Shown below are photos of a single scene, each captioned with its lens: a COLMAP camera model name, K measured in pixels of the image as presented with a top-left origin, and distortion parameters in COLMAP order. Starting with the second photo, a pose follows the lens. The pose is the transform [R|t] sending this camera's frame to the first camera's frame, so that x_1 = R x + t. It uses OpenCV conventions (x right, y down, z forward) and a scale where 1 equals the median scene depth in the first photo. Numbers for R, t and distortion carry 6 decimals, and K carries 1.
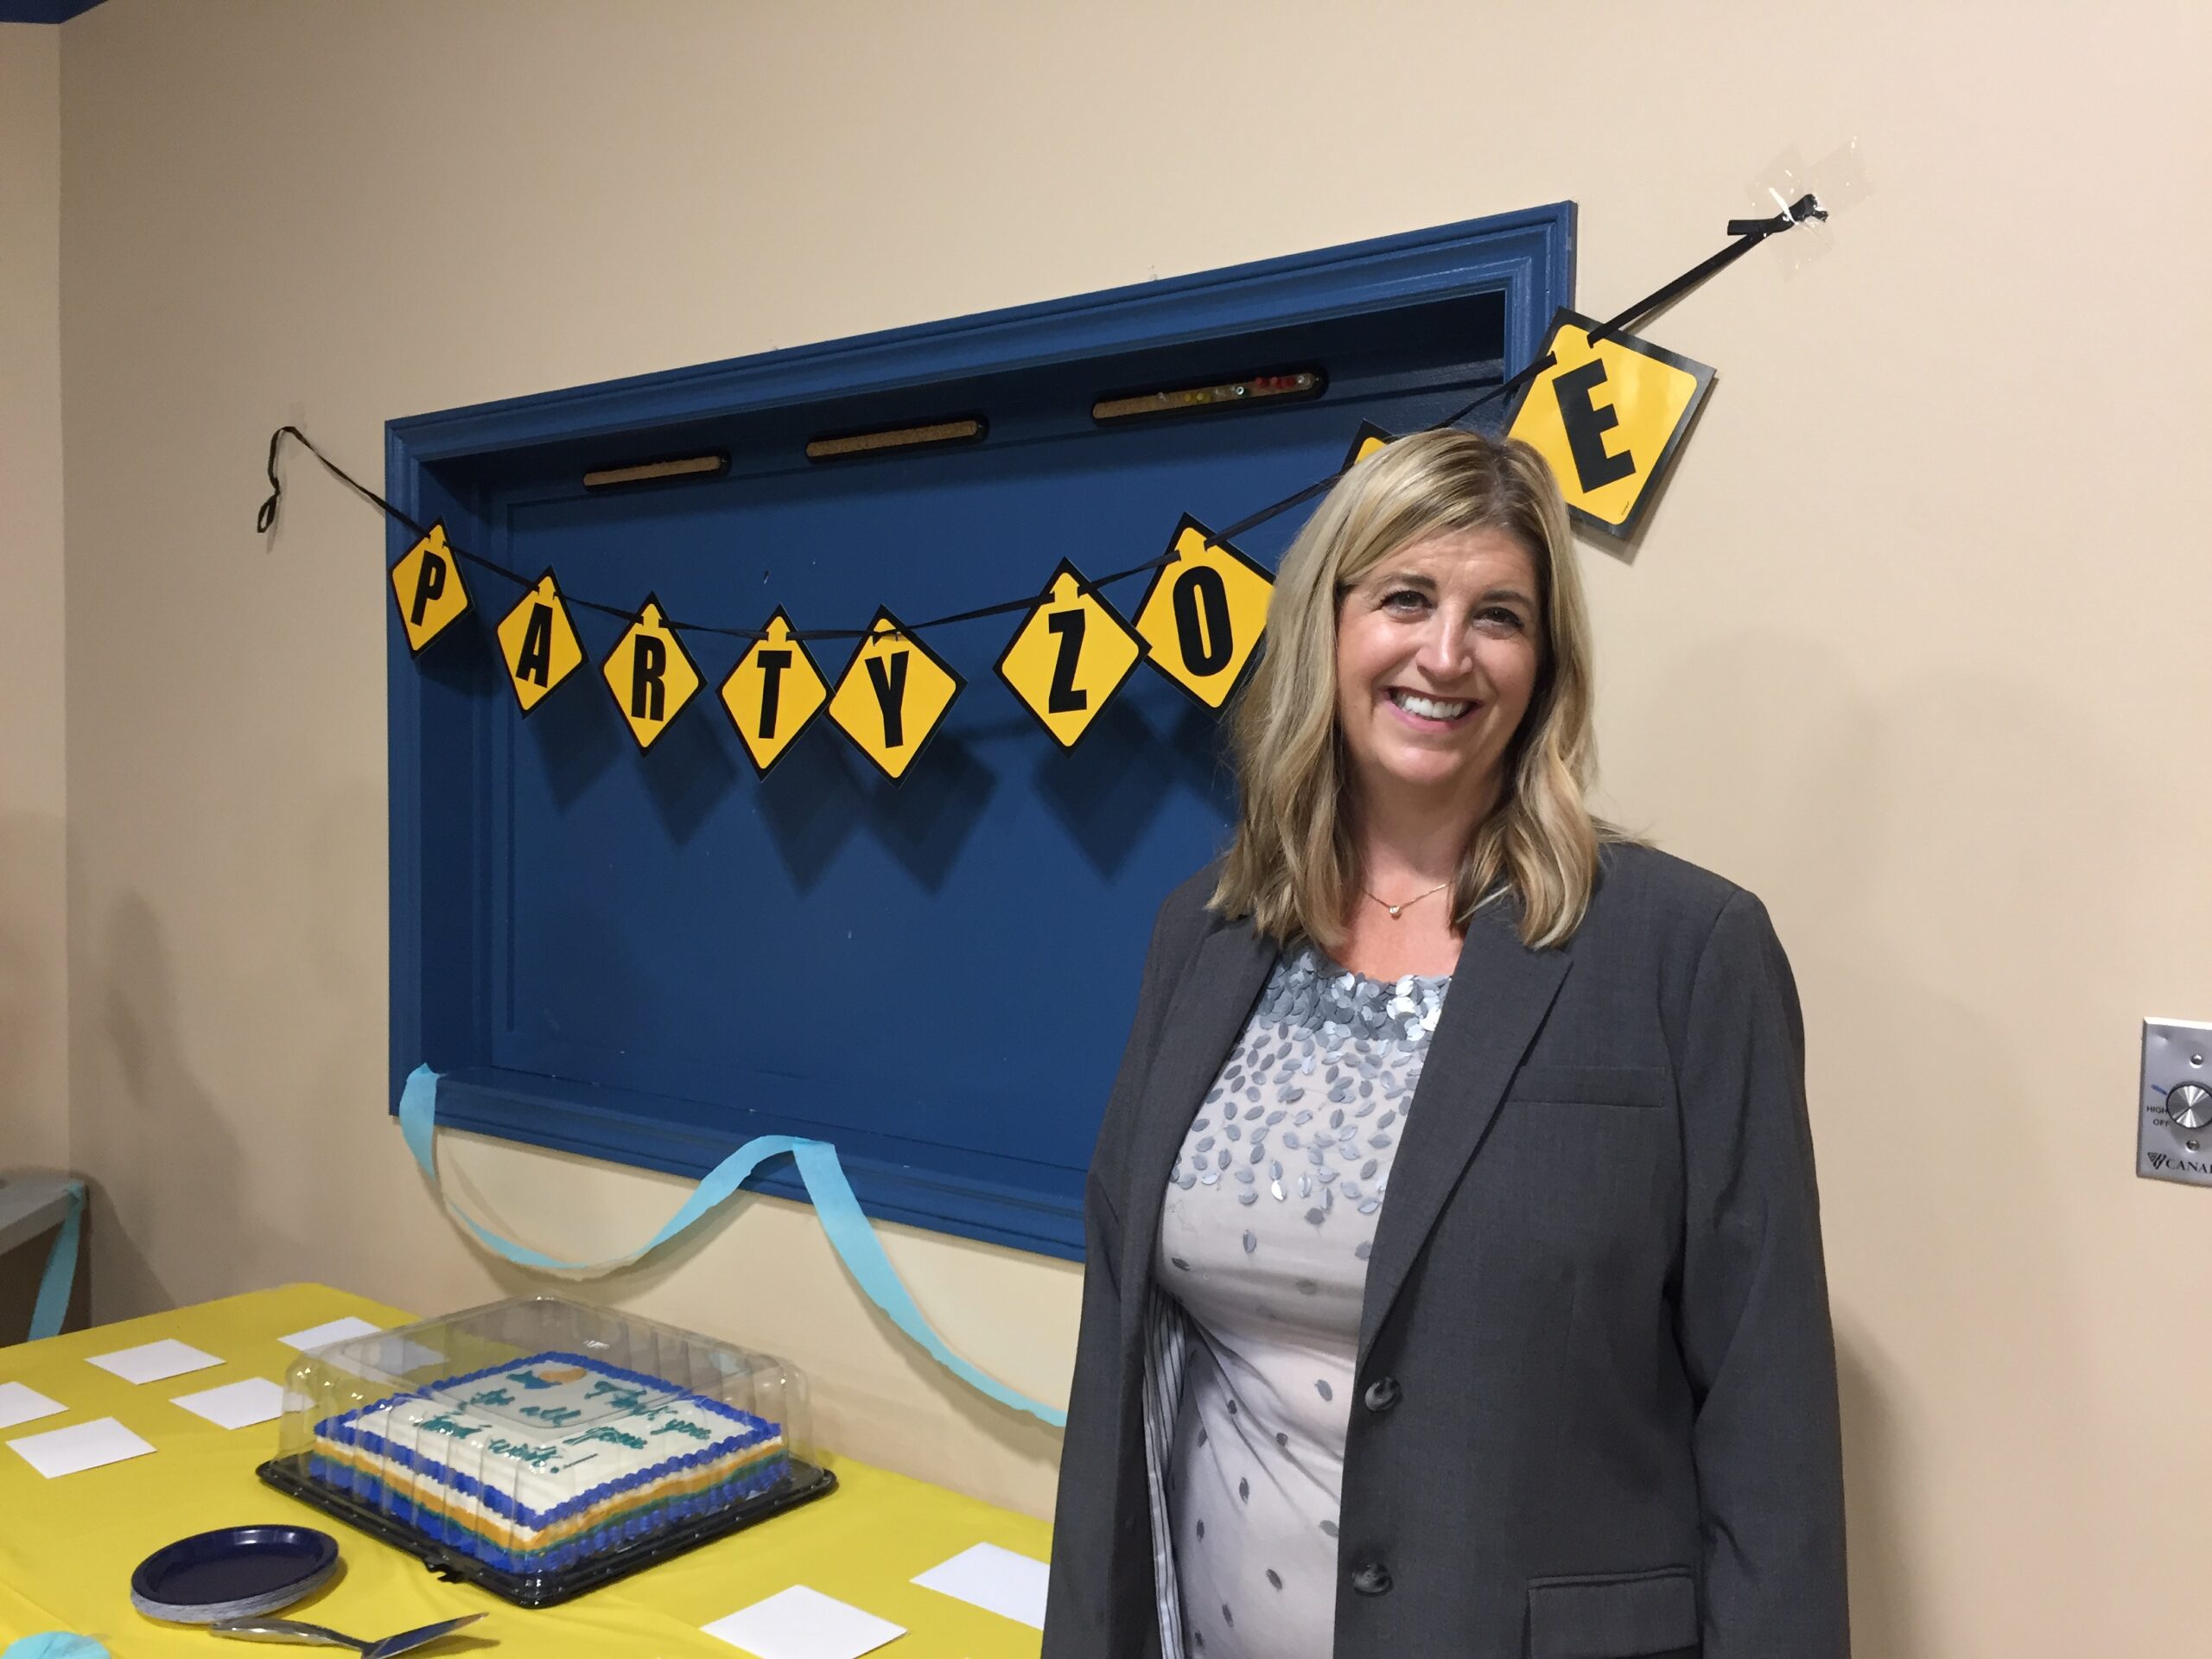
lens RADIAL K [[1870.8, 0, 1097.9], [0, 1870.8, 833.4], [0, 0, 1]] dist [0.006875, -0.024027]
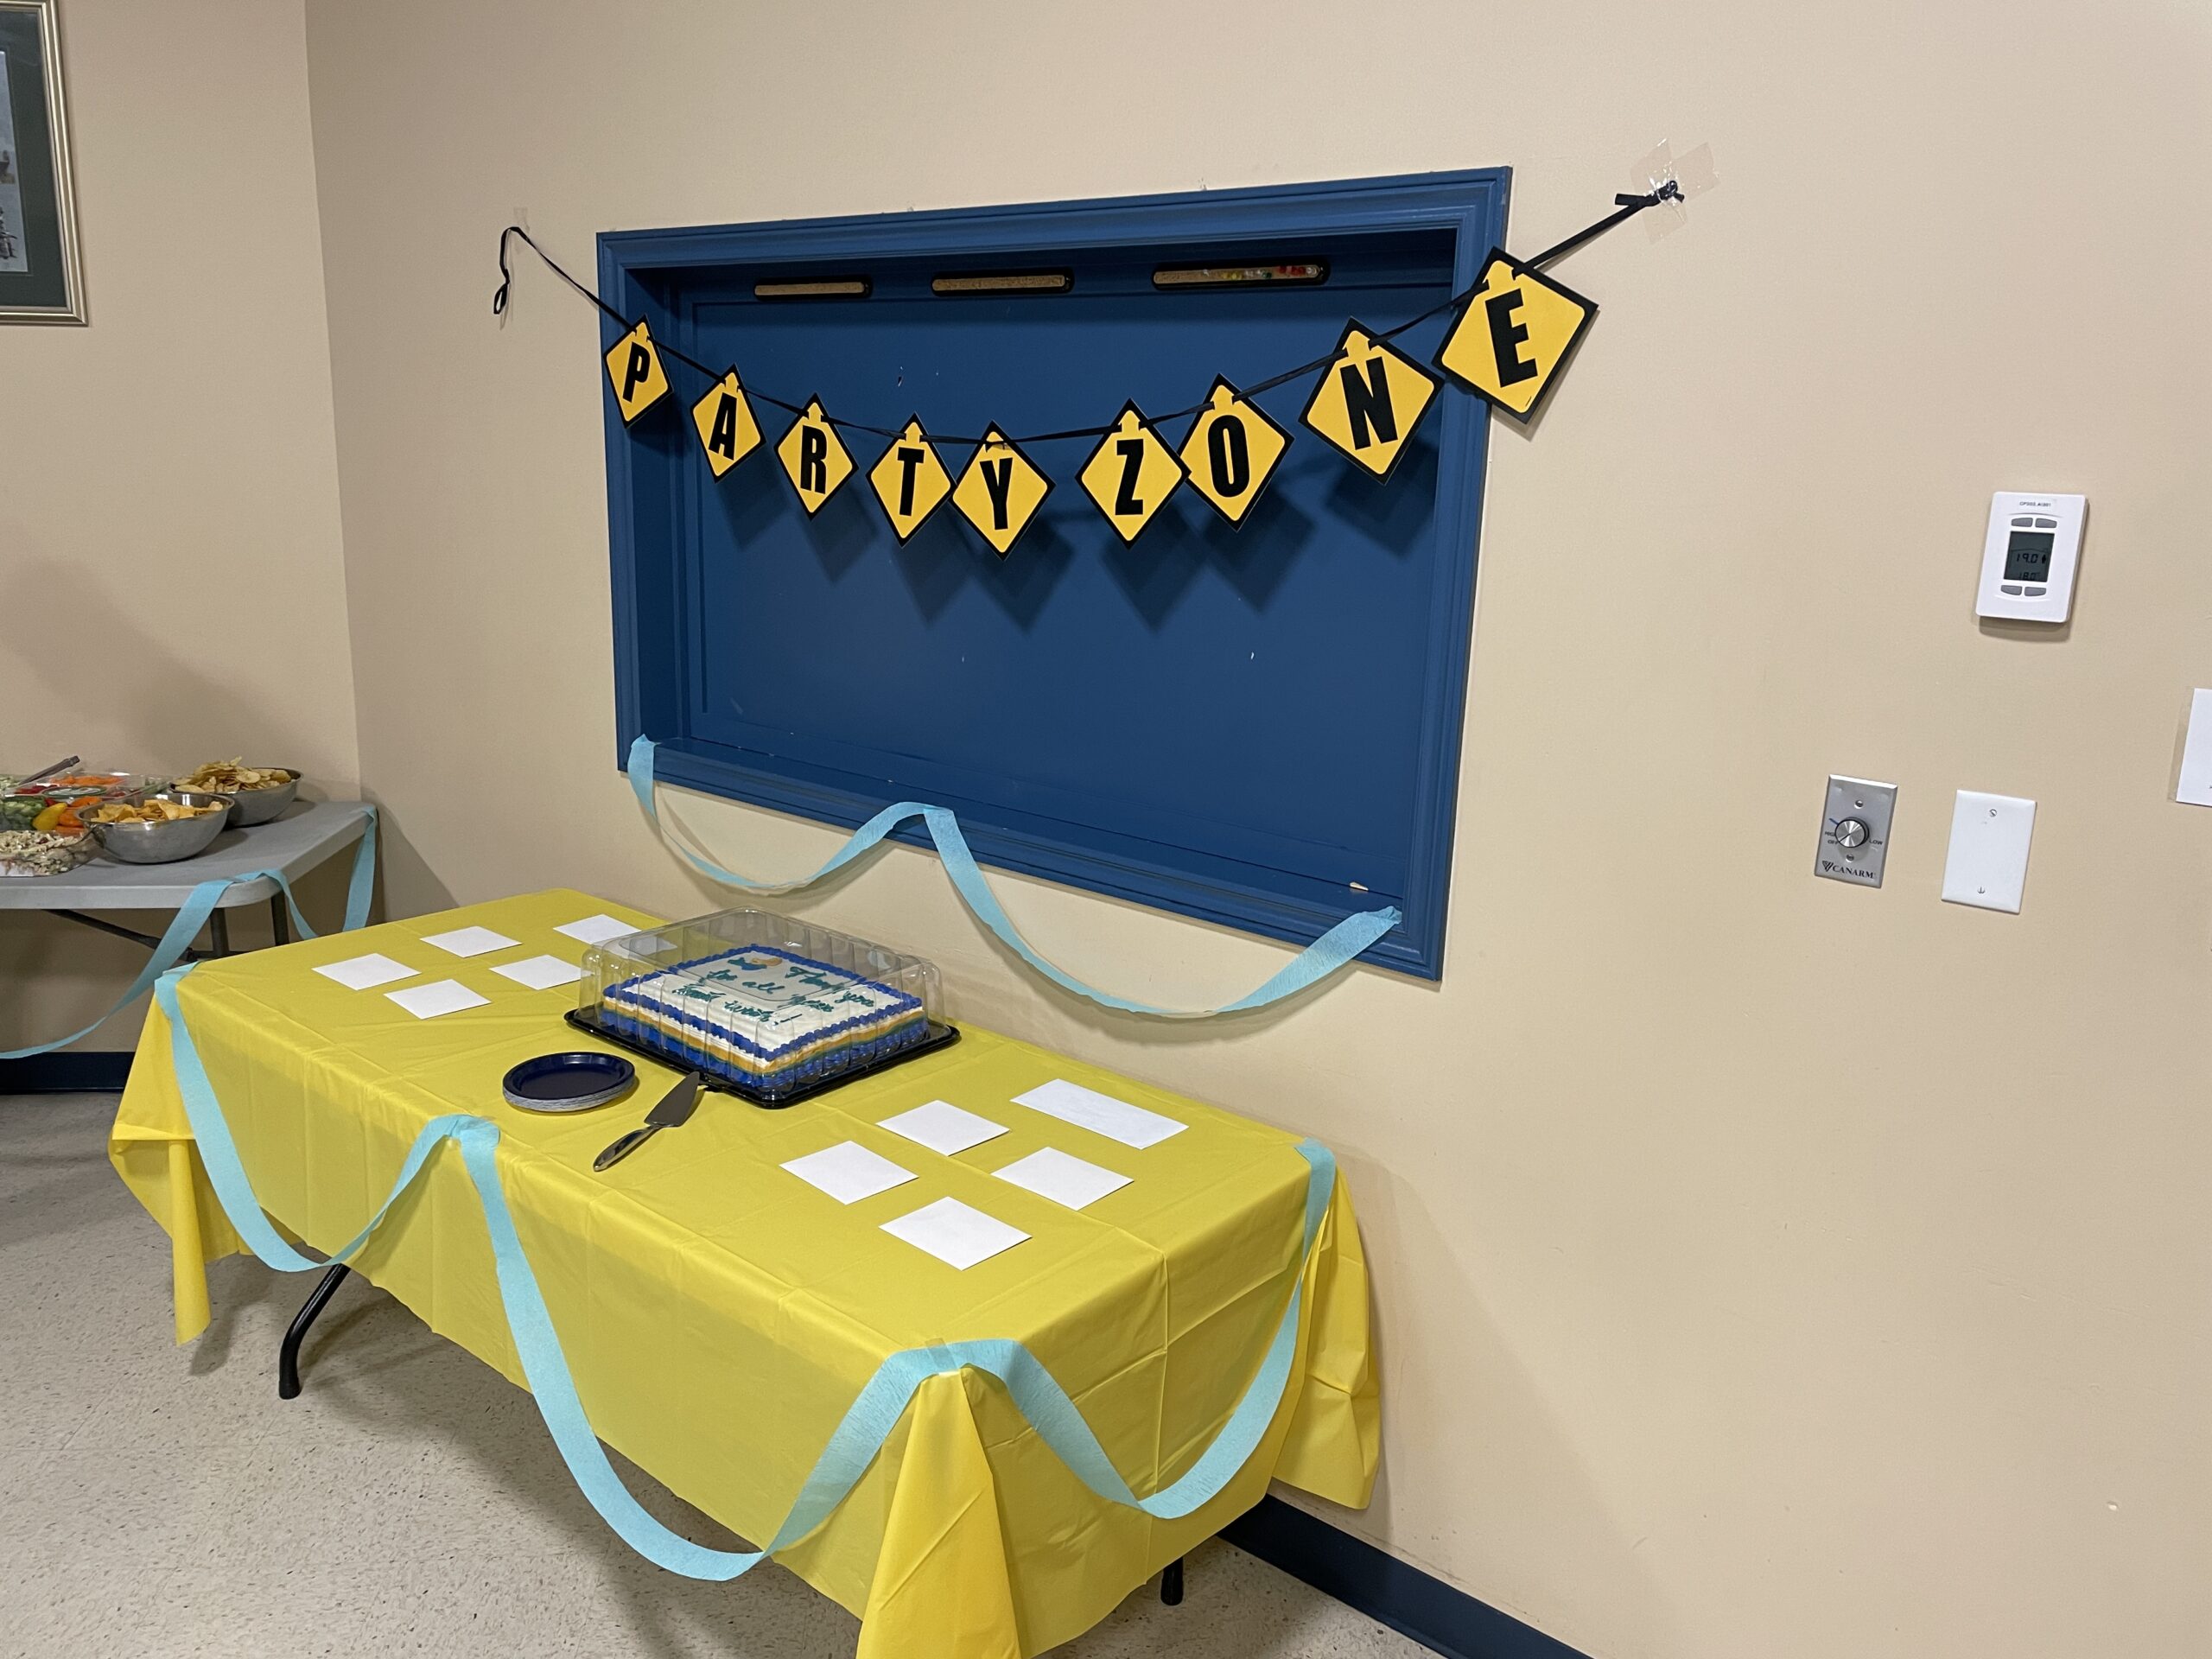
lens RADIAL K [[1680.0, 0, 1110.4], [0, 1680.0, 824.1], [0, 0, 1]] dist [-0.010351, -0.005125]
pose [[0.999498, 0.031037, -0.006298, -0.014479], [-0.029146, 0.979287, 0.200370, -0.087242], [0.012387, -0.200086, 0.979700, -0.262385]]
